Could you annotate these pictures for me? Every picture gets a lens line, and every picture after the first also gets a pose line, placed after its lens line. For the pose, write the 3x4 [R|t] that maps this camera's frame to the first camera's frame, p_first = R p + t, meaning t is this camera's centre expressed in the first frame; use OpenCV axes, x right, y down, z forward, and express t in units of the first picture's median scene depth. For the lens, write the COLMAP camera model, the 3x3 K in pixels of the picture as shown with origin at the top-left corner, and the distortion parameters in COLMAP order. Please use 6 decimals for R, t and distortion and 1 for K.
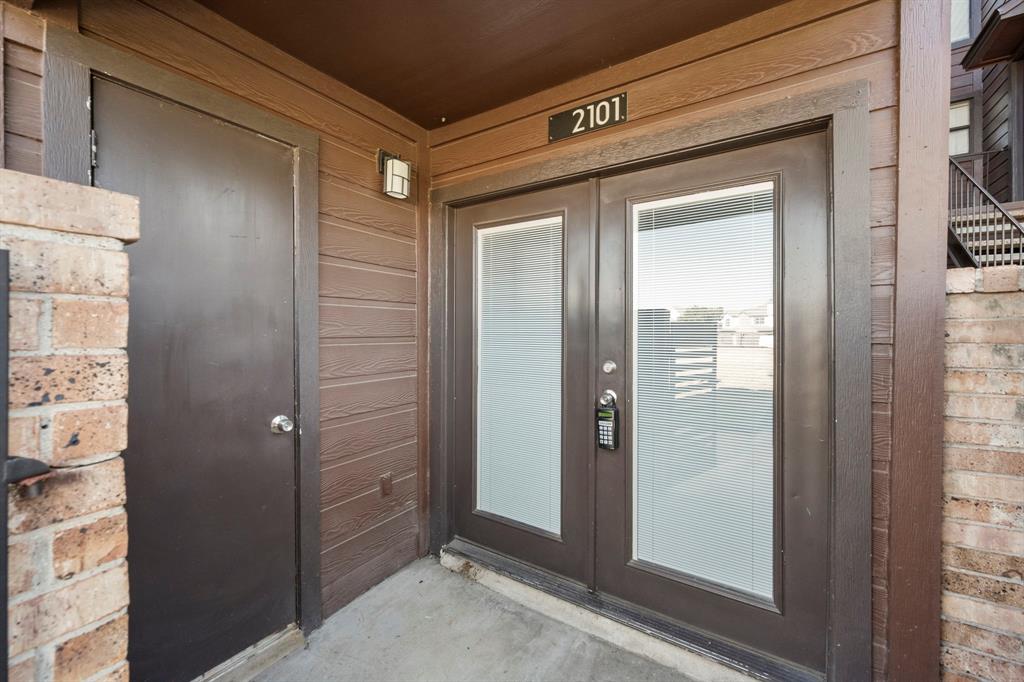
lens RADIAL K [[408.3, 0, 509.6], [0, 408.3, 327.4], [0, 0, 1]] dist [0.000128, 0.000817]
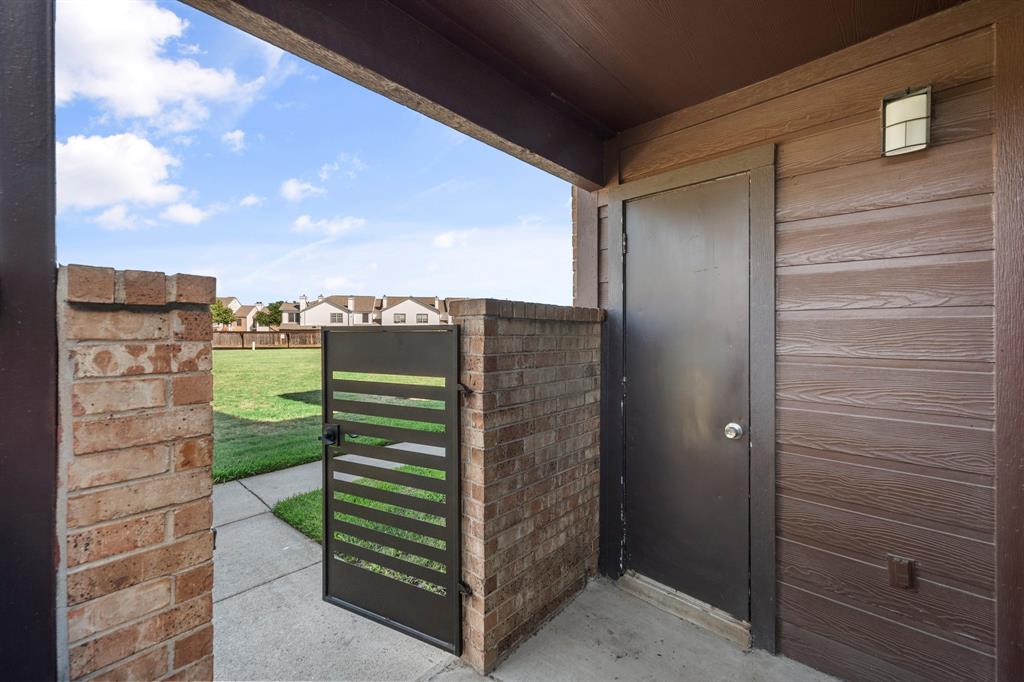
lens RADIAL K [[408.3, 0, 511.3], [0, 408.3, 336.0], [0, 0, 1]] dist [0.000128, 0.000817]
pose [[-0.166683, 0.007309, -0.985983, 0.654103], [0.005802, 0.999962, 0.006431, -0.033271], [0.985993, -0.004649, -0.166719, 0.616004]]
